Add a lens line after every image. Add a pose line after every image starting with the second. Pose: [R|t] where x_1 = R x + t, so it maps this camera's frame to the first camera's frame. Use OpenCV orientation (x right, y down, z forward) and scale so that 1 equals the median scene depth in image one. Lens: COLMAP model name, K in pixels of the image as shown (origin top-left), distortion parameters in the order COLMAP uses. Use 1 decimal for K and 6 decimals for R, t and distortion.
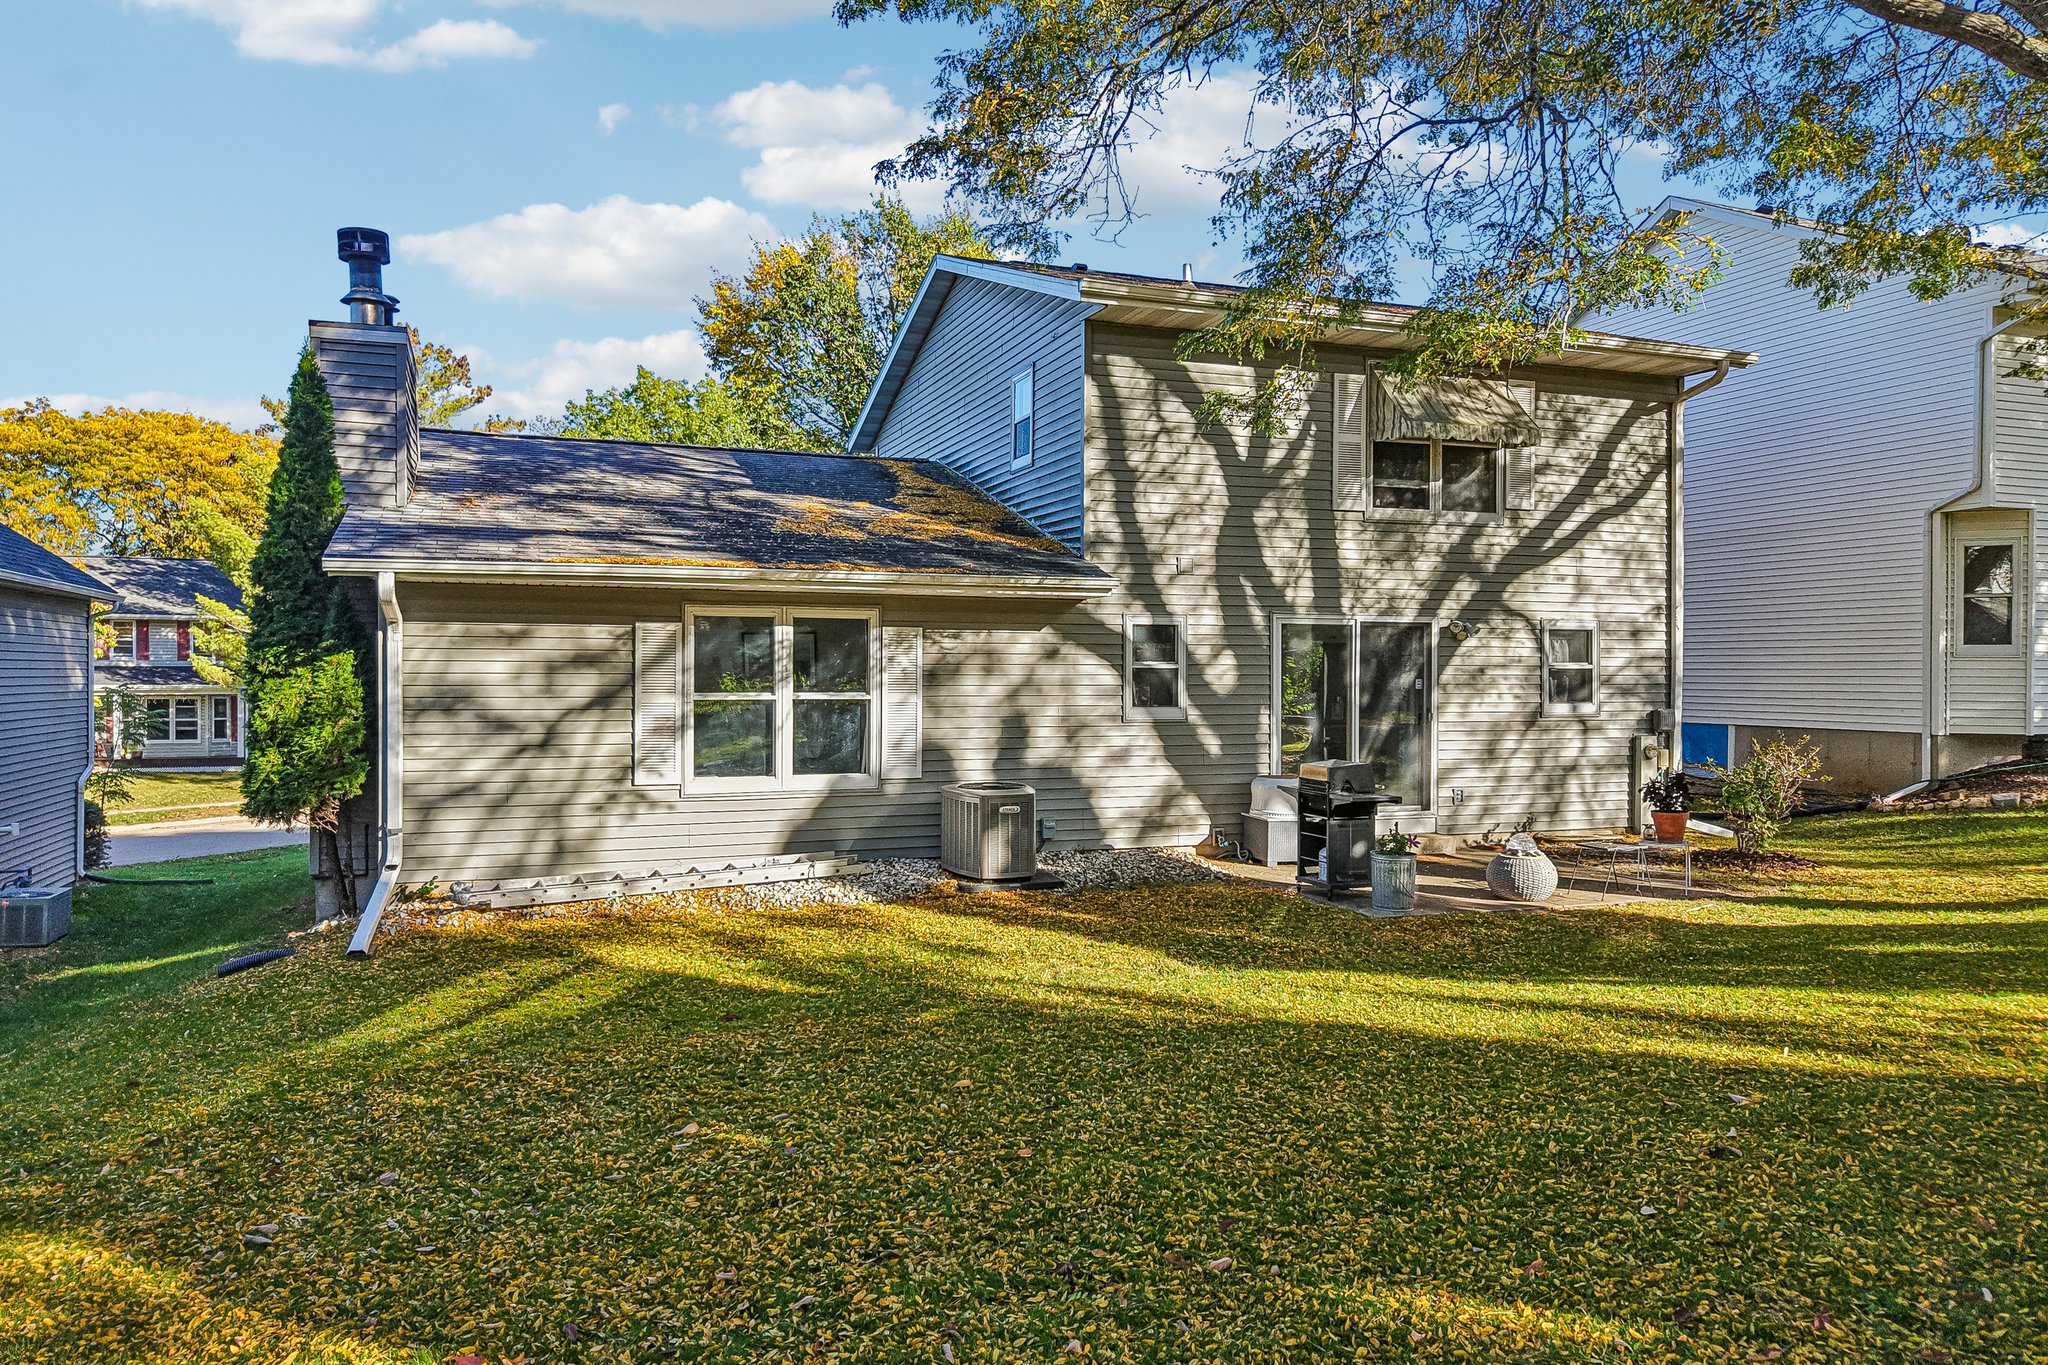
lens RADIAL K [[1376.8, 0, 1016.3], [0, 1376.8, 670.0], [0, 0, 1]] dist [0.021761, -0.018456]
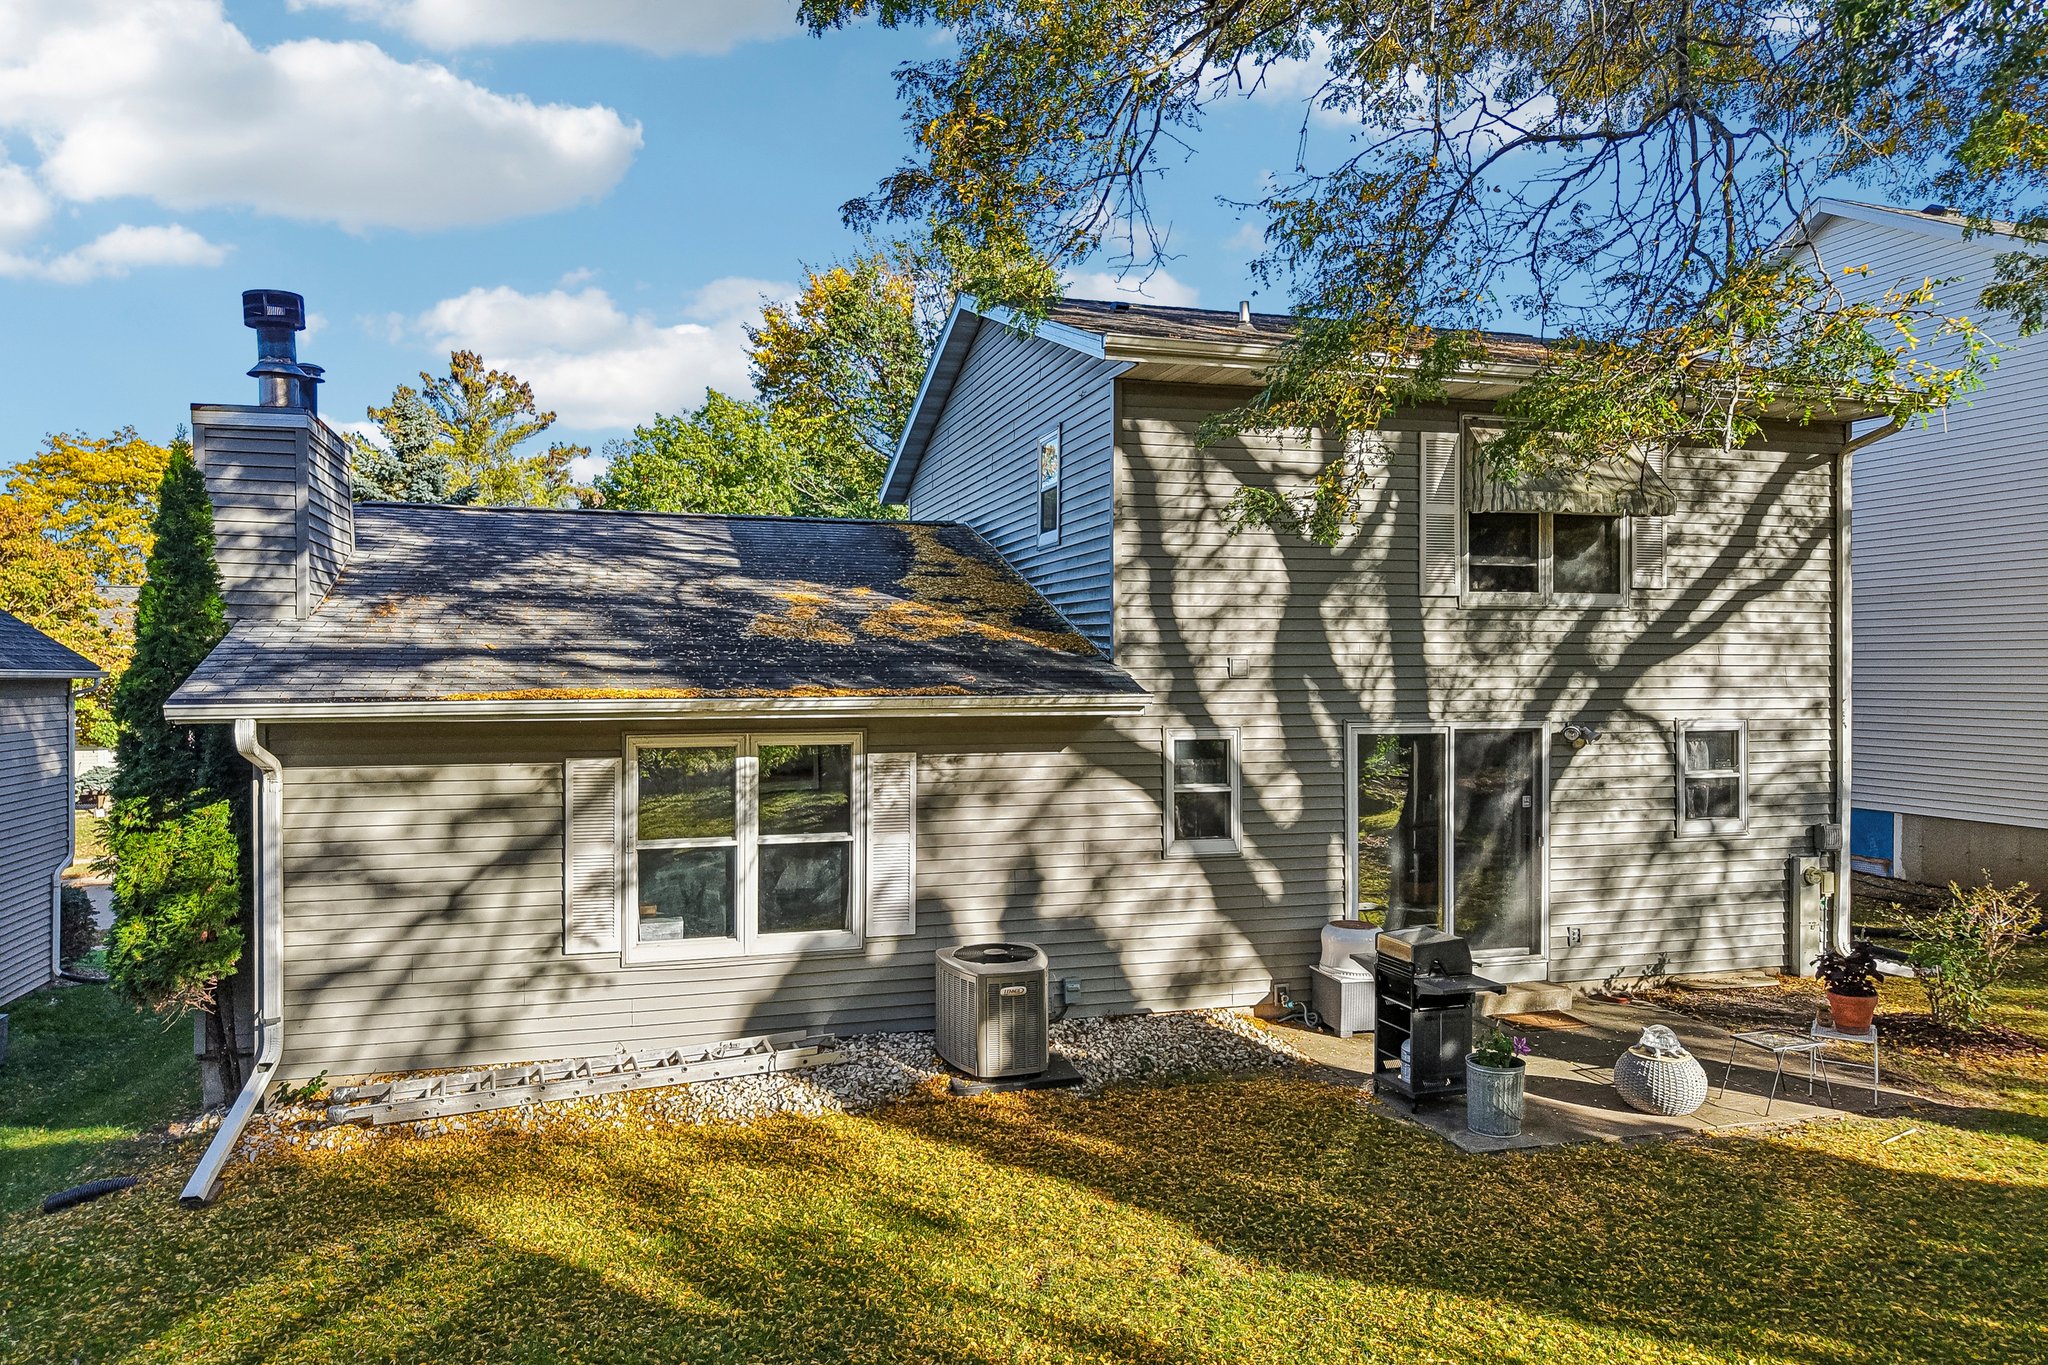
lens RADIAL K [[1376.8, 0, 1018.5], [0, 1376.8, 674.3], [0, 0, 1]] dist [0.021761, -0.018456]
pose [[0.997785, -0.004697, -0.066359, 0.046335], [0.004821, 0.999987, 0.001706, -0.075329], [0.066350, -0.002022, 0.997794, 0.161686]]
